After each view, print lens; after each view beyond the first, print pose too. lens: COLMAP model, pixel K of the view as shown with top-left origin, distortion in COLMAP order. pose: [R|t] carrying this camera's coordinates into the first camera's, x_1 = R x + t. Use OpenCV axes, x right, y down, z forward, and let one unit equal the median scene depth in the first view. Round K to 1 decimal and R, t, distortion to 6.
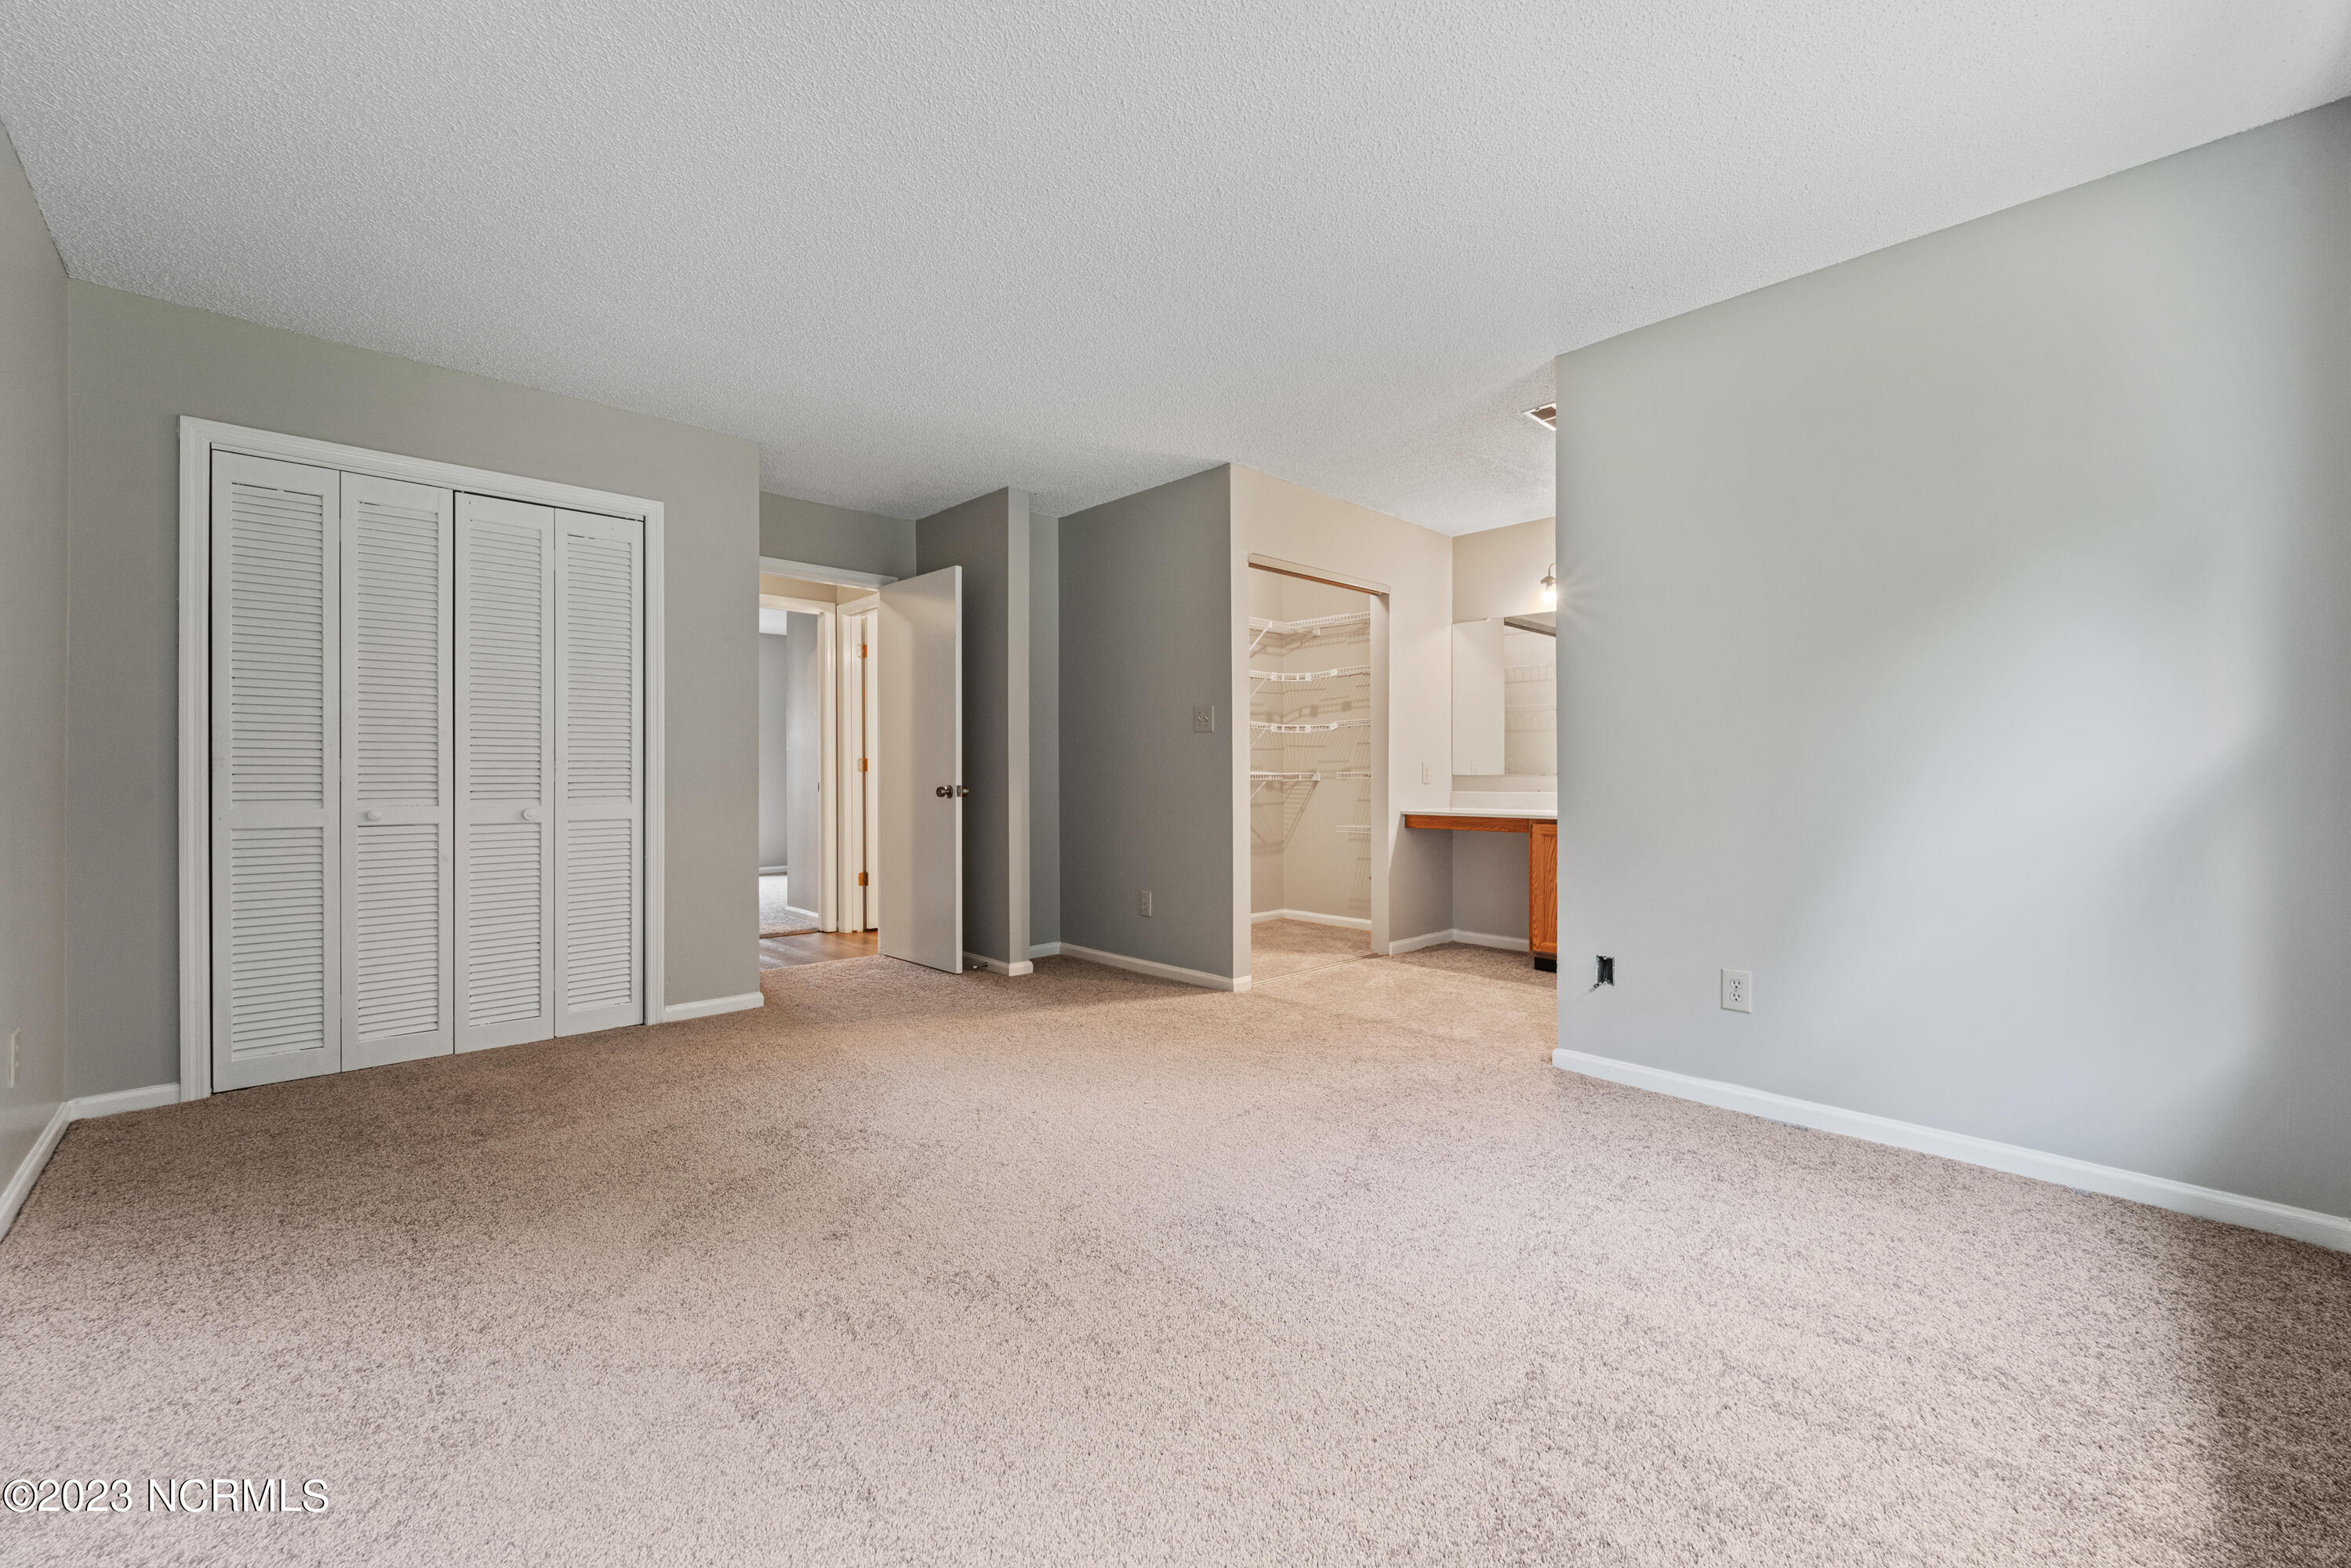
lens RADIAL K [[956.7, 0, 1175.5], [0, 956.7, 781.1], [0, 0, 1]] dist [0.004014, -0.000038]
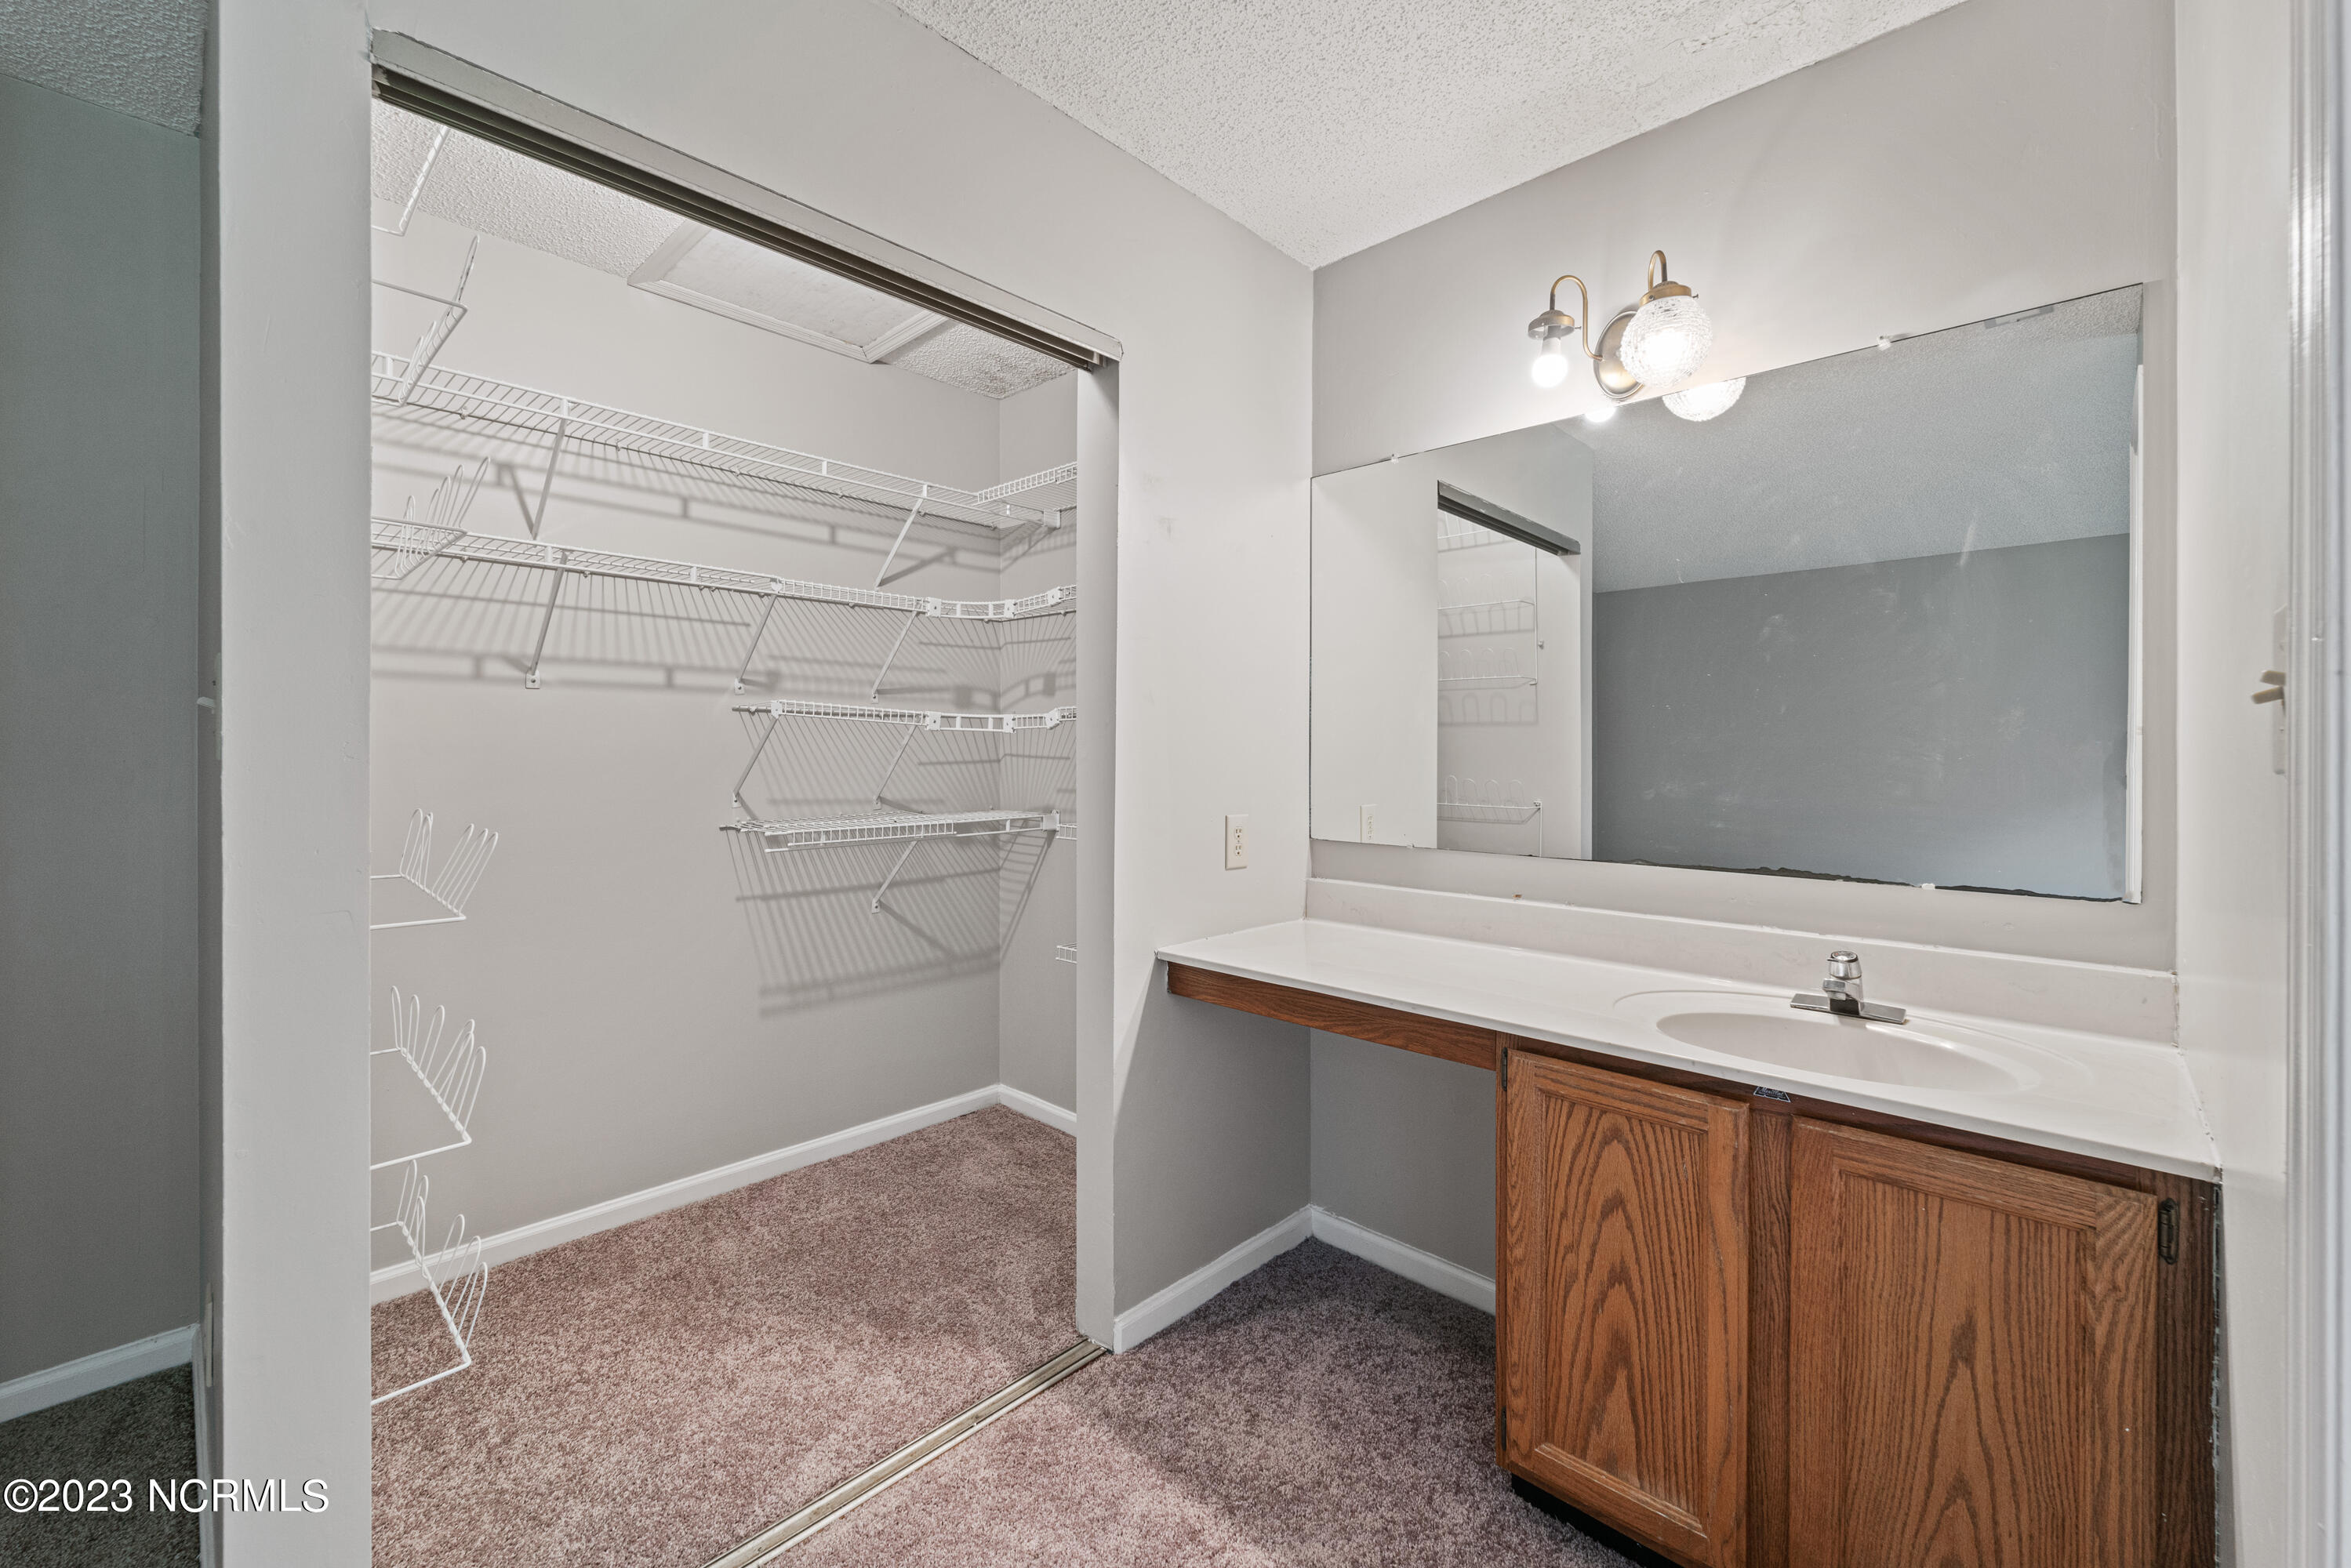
lens RADIAL K [[956.7, 0, 1175.7], [0, 956.7, 767.6], [0, 0, 1]] dist [0.004014, -0.000038]
pose [[0.998682, 0.002678, 0.051247, 0.208322], [-0.003120, 0.999959, 0.008548, -0.040516], [-0.051222, -0.008697, 0.998649, 0.583396]]
